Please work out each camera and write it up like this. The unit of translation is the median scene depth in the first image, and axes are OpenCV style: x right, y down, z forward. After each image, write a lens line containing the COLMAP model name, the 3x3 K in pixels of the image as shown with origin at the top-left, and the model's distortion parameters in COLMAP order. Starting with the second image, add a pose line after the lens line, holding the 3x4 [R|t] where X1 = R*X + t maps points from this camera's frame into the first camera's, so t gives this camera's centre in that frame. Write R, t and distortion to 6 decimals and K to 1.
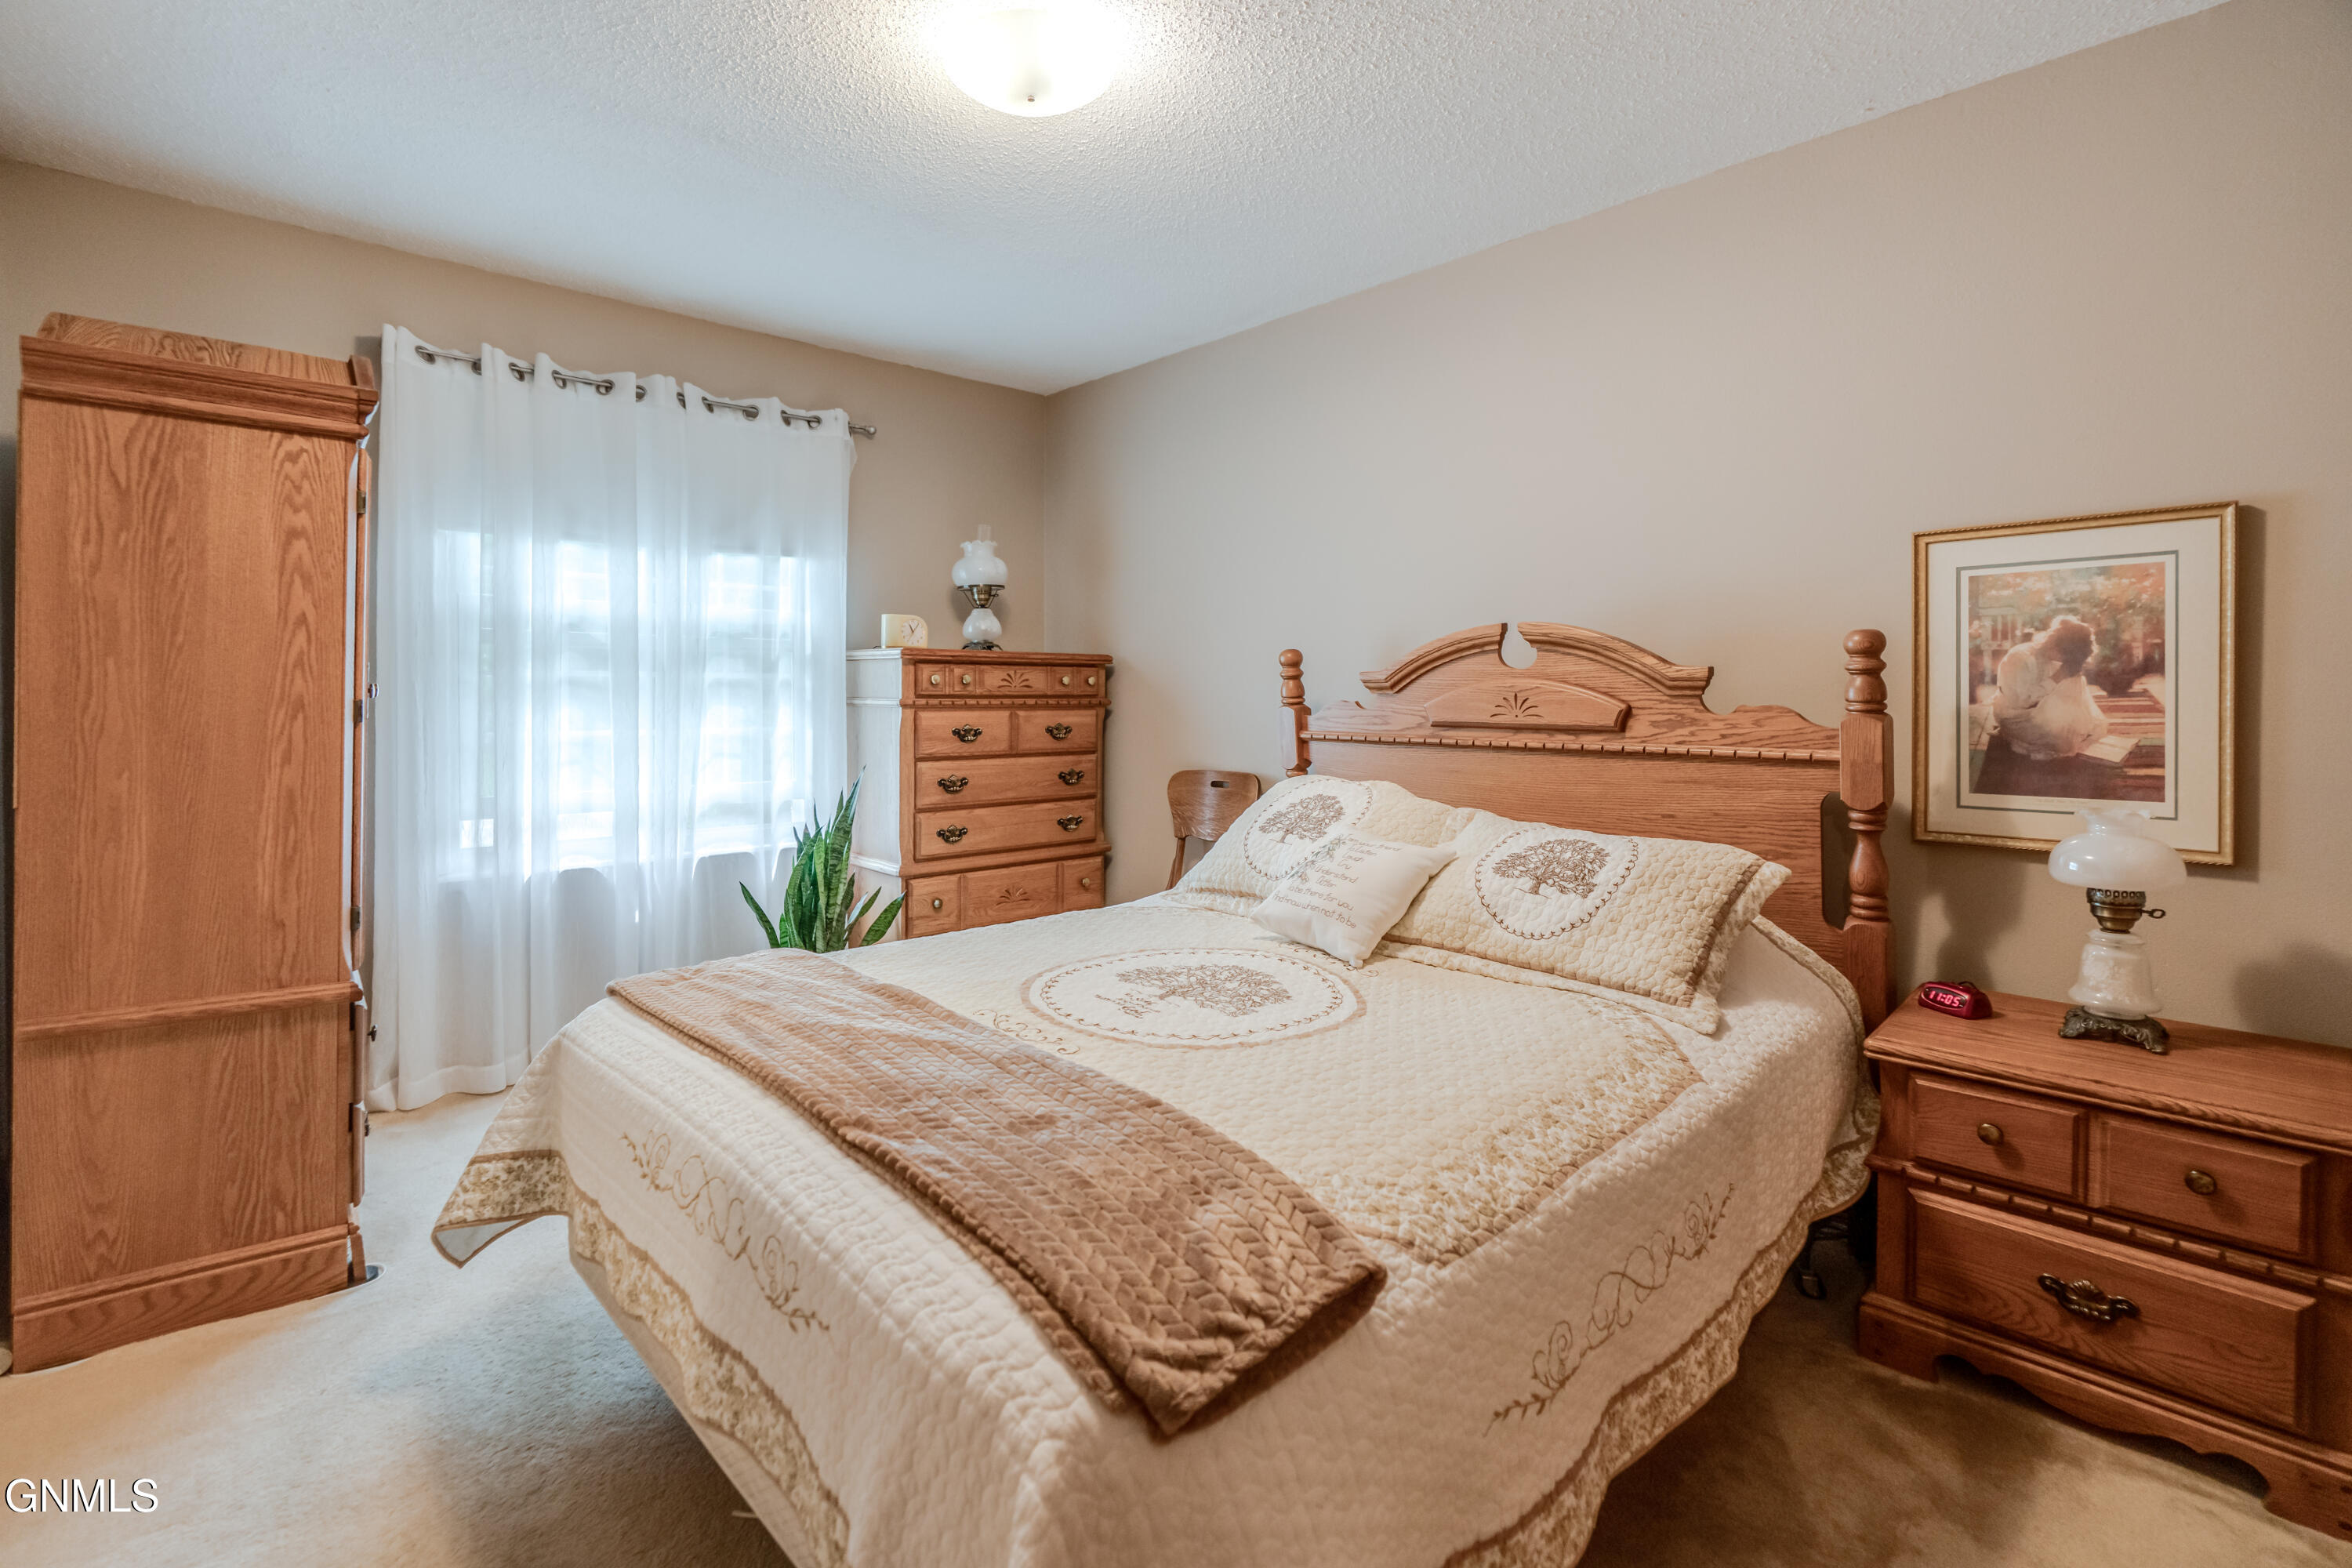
lens RADIAL K [[1084.0, 0, 1155.0], [0, 1084.0, 692.8], [0, 0, 1]] dist [-0.002924, 0.000533]
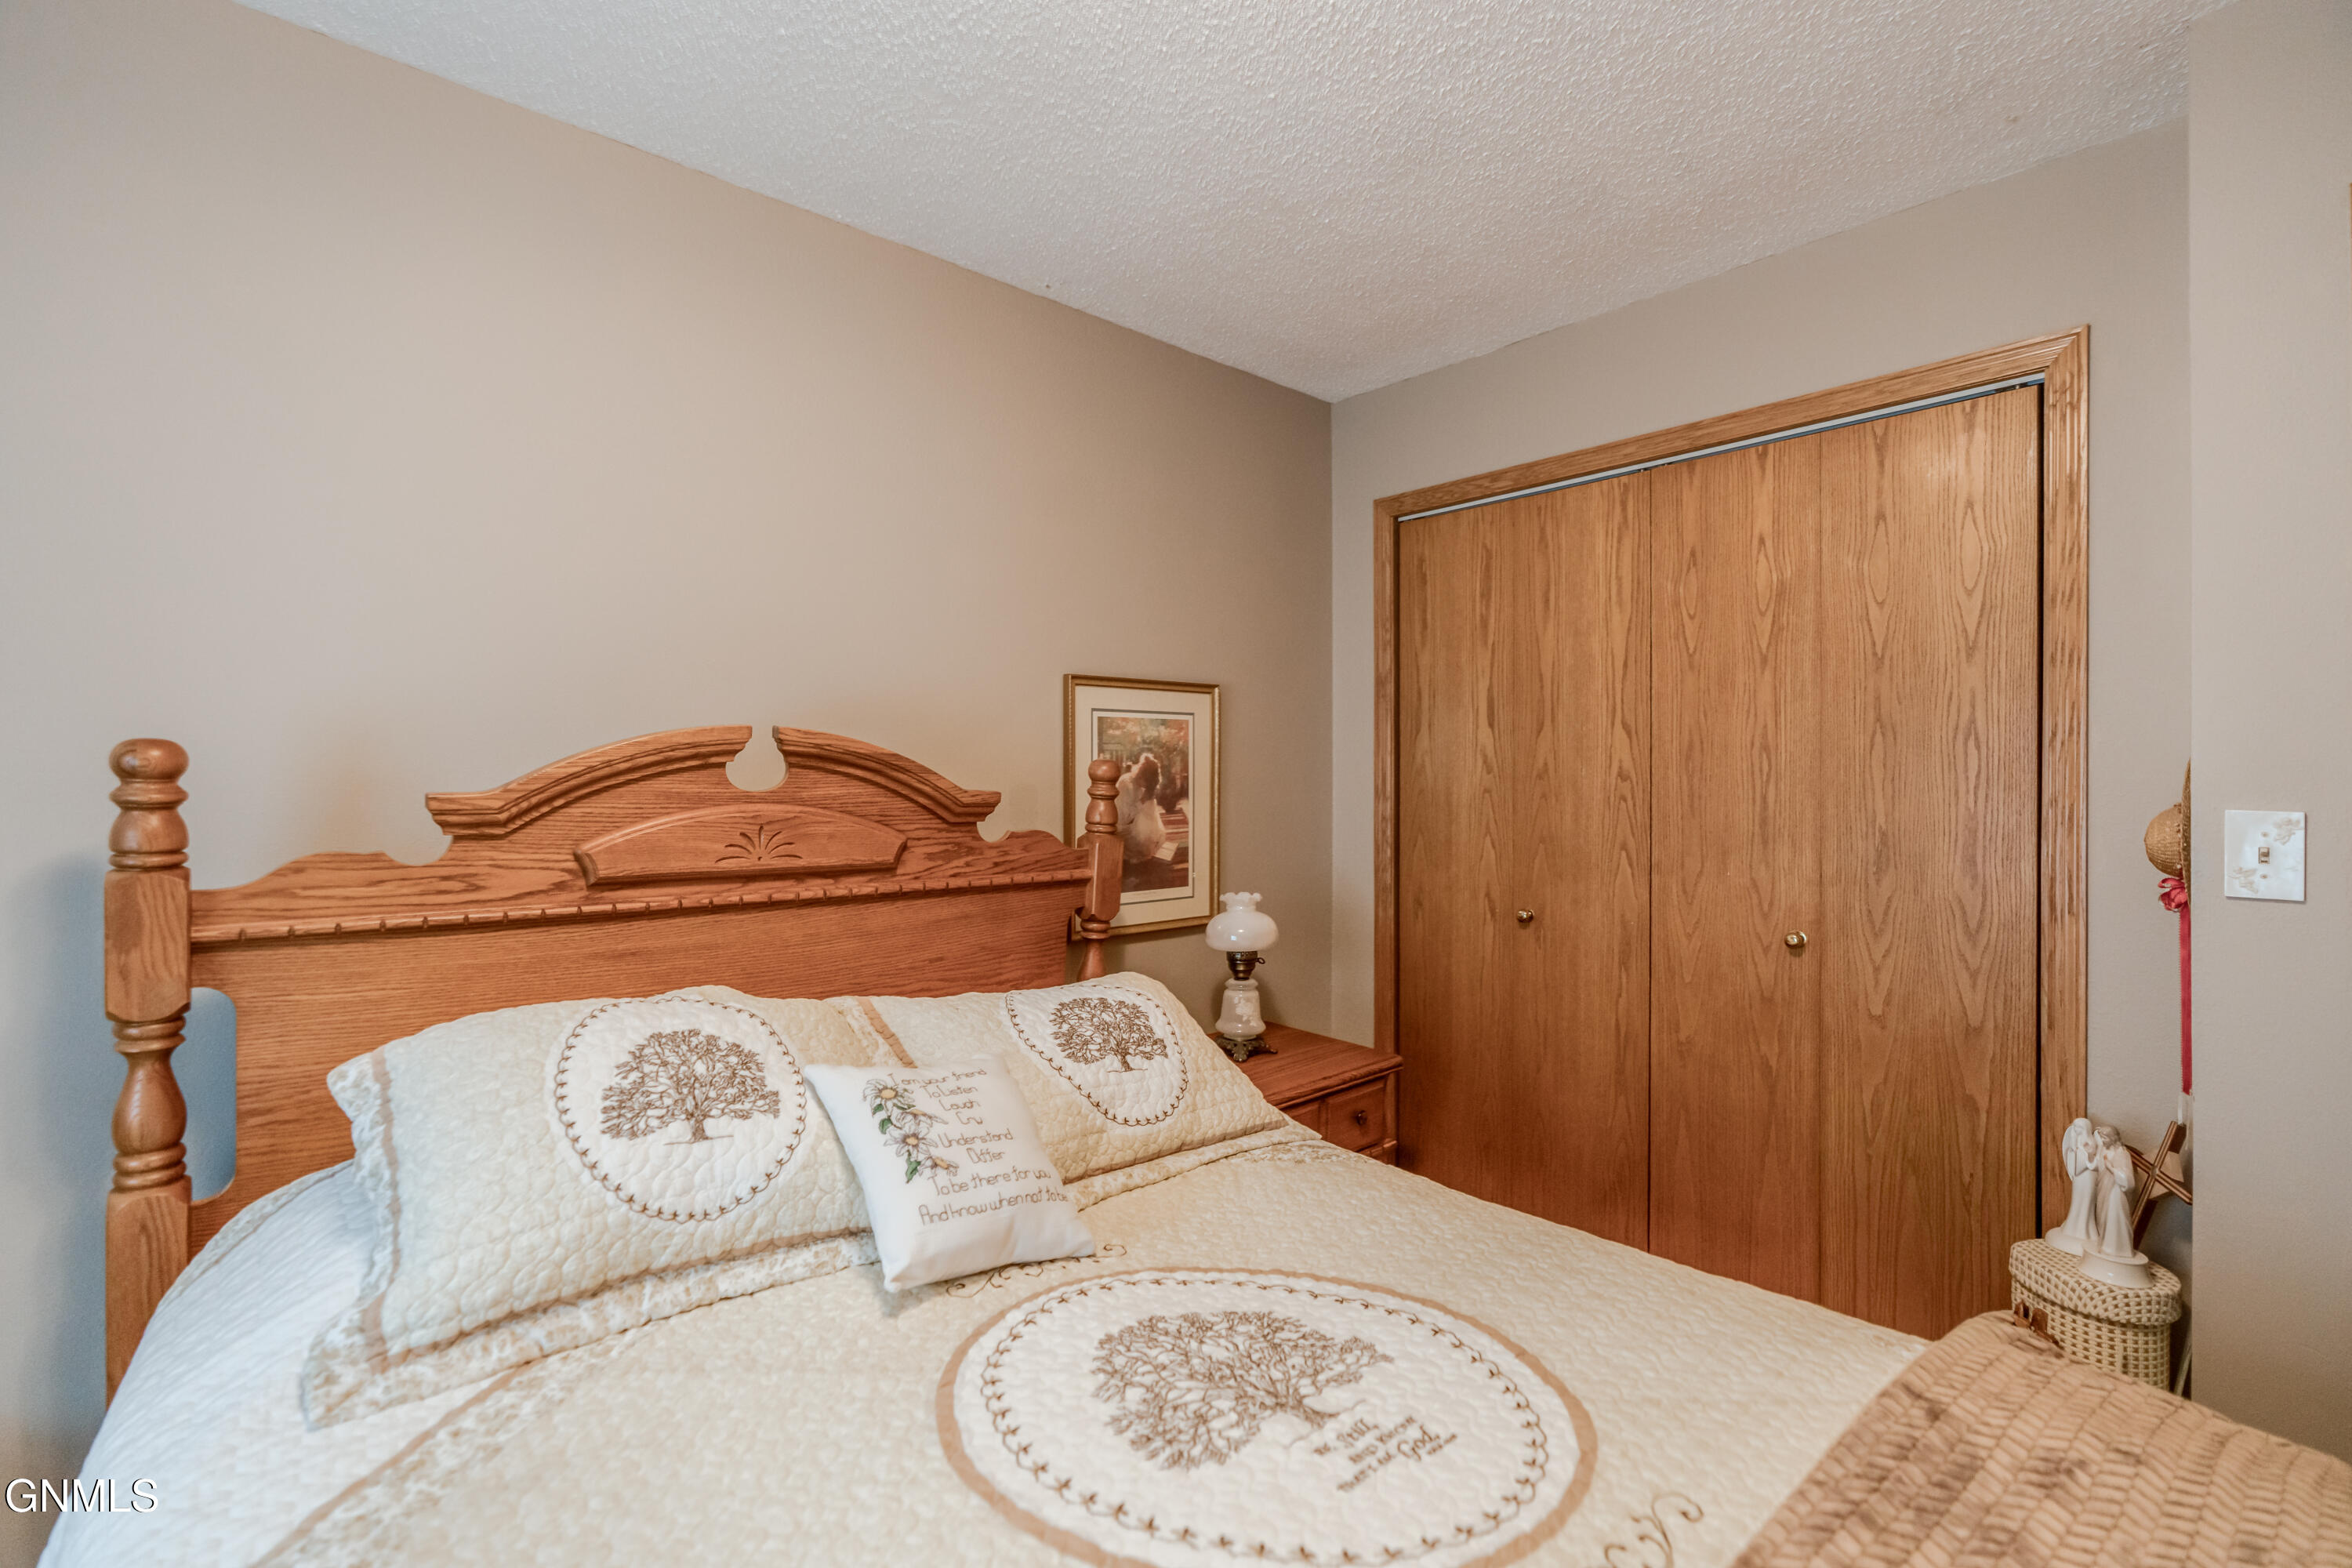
lens RADIAL K [[1068.3, 0, 1234.8], [0, 1068.3, 768.2], [0, 0, 1]] dist [-0.000903, 0.000113]
pose [[-0.014242, 0.011359, 0.999834, -0.402468], [-0.000517, 0.999935, -0.011368, -0.032648], [-0.999898, -0.000679, -0.014235, 0.778312]]
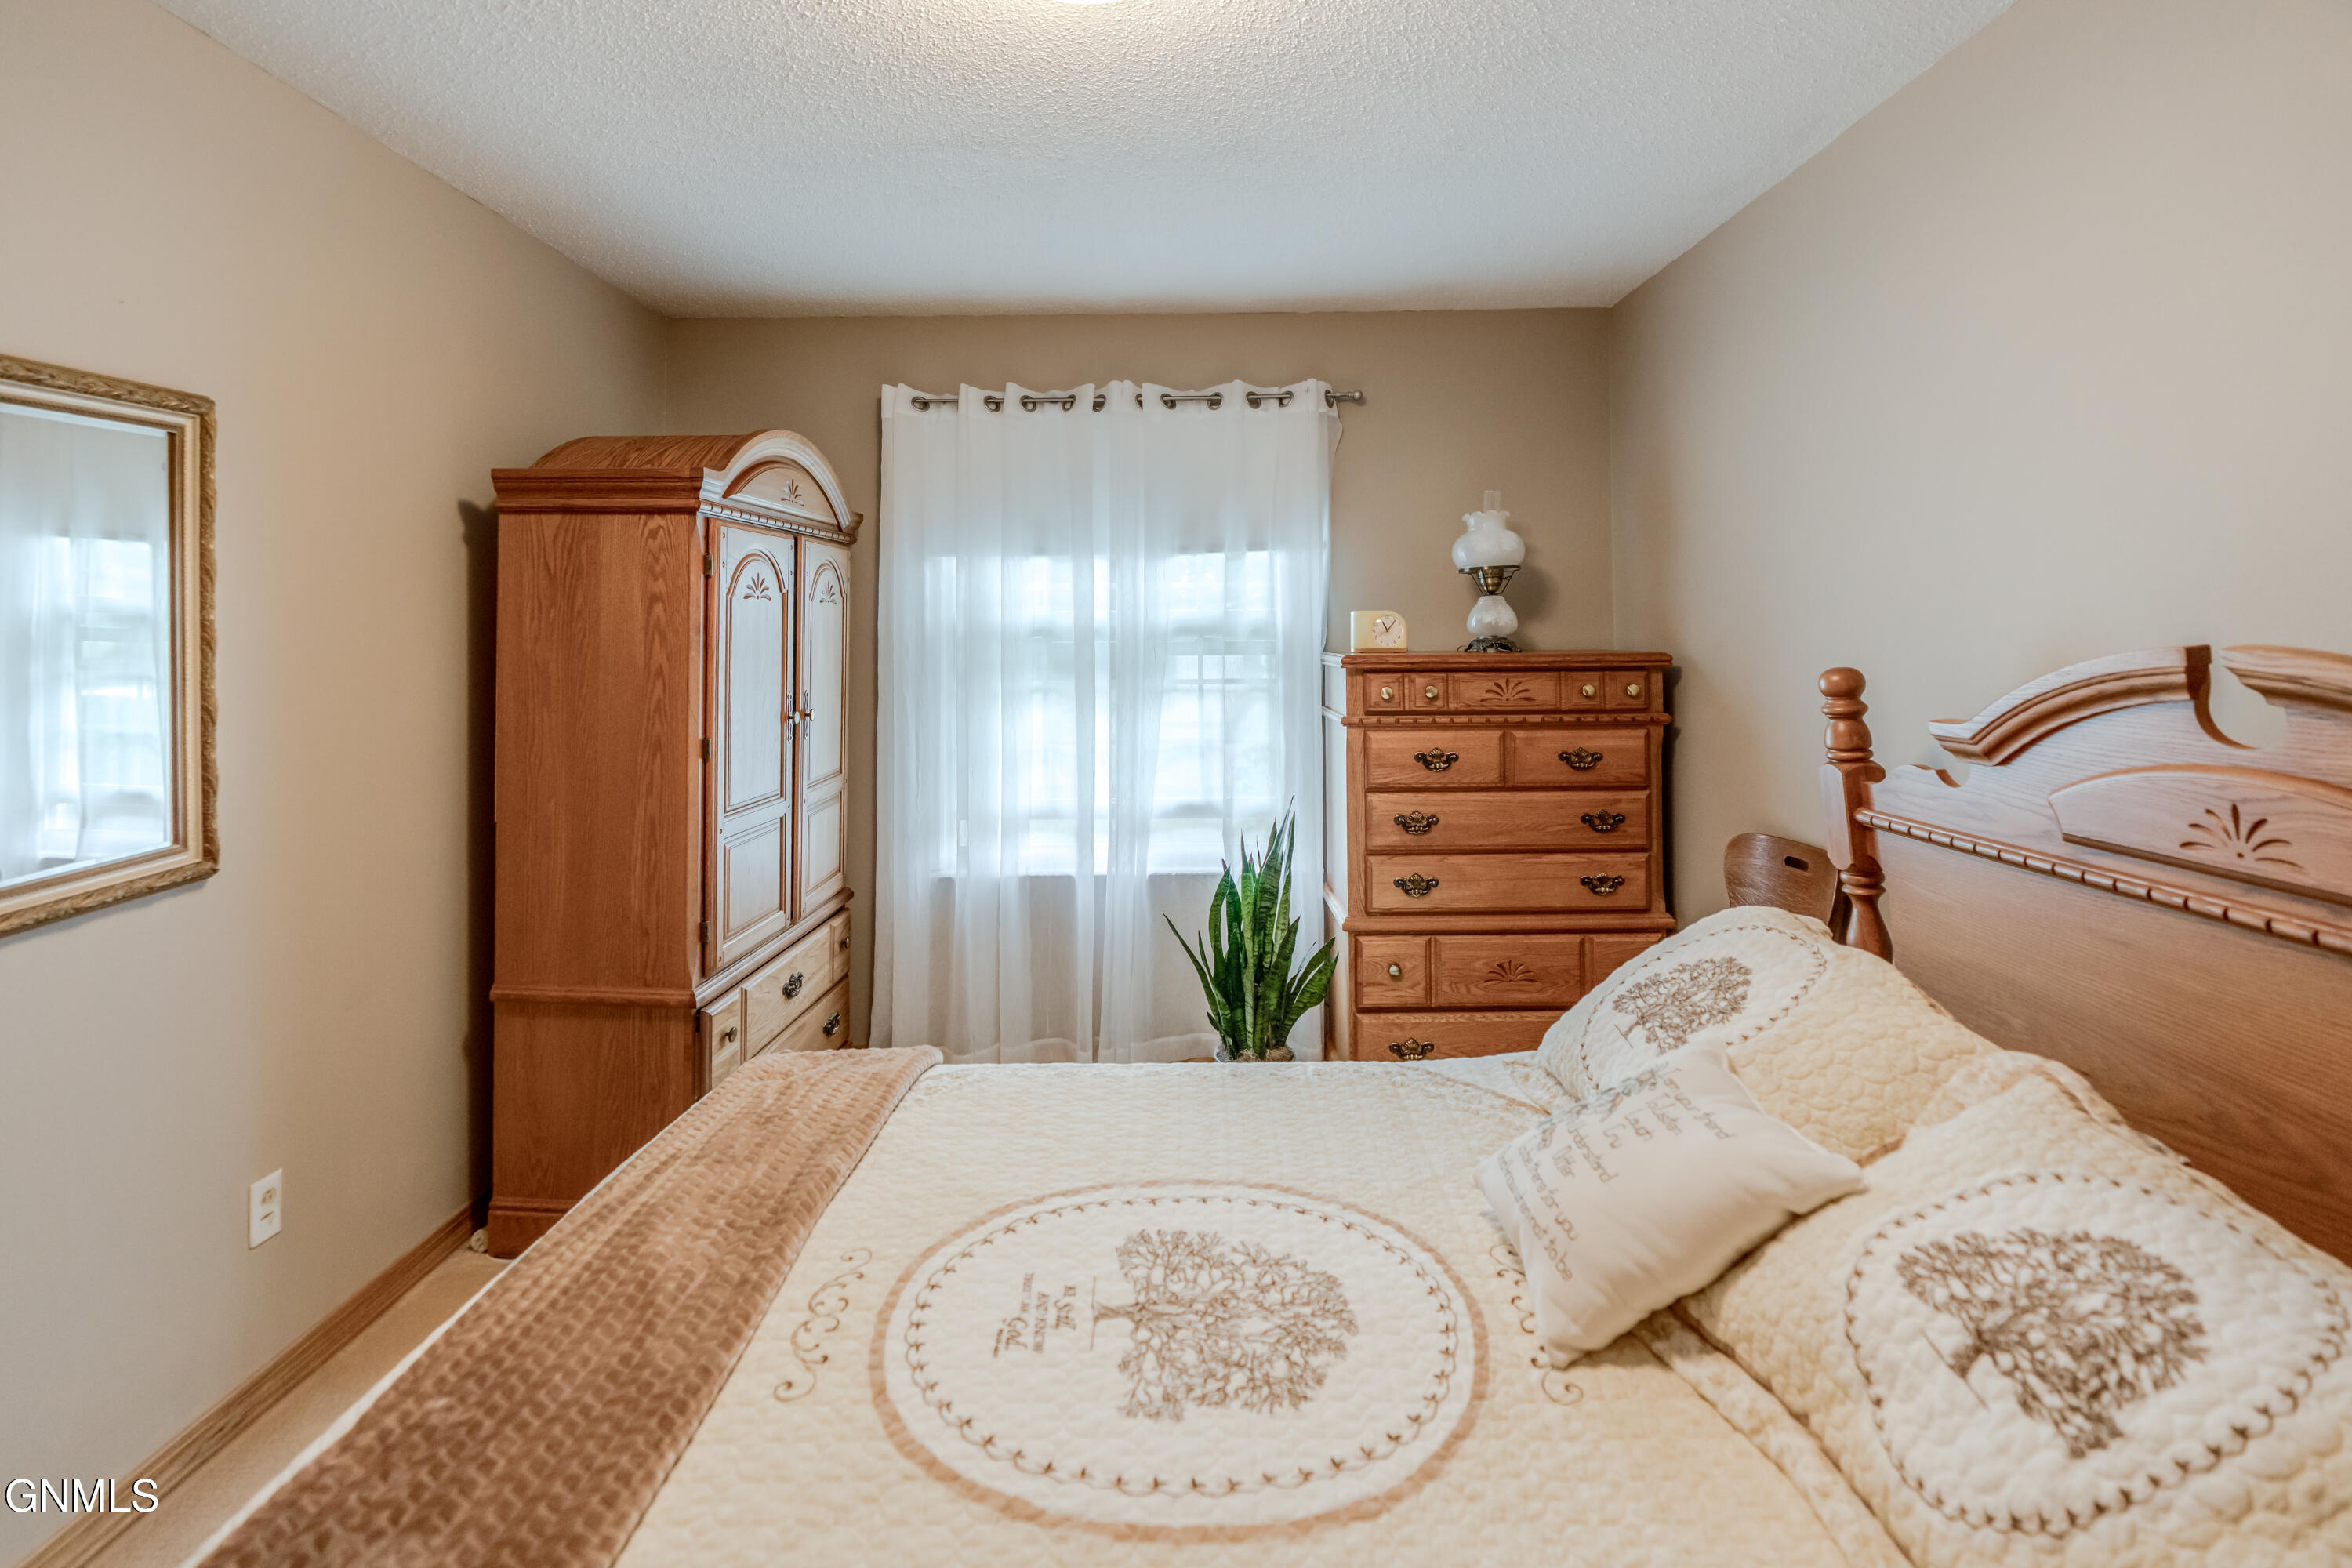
lens RADIAL K [[1104.8, 0, 1165.5], [0, 1104.8, 607.7], [0, 0, 1]] dist [-0.009679, 0.005957]
pose [[0.739203, -0.027289, -0.672930, 0.348658], [0.010658, 0.999528, -0.028826, -0.080326], [0.673399, 0.014137, 0.739144, 0.405361]]
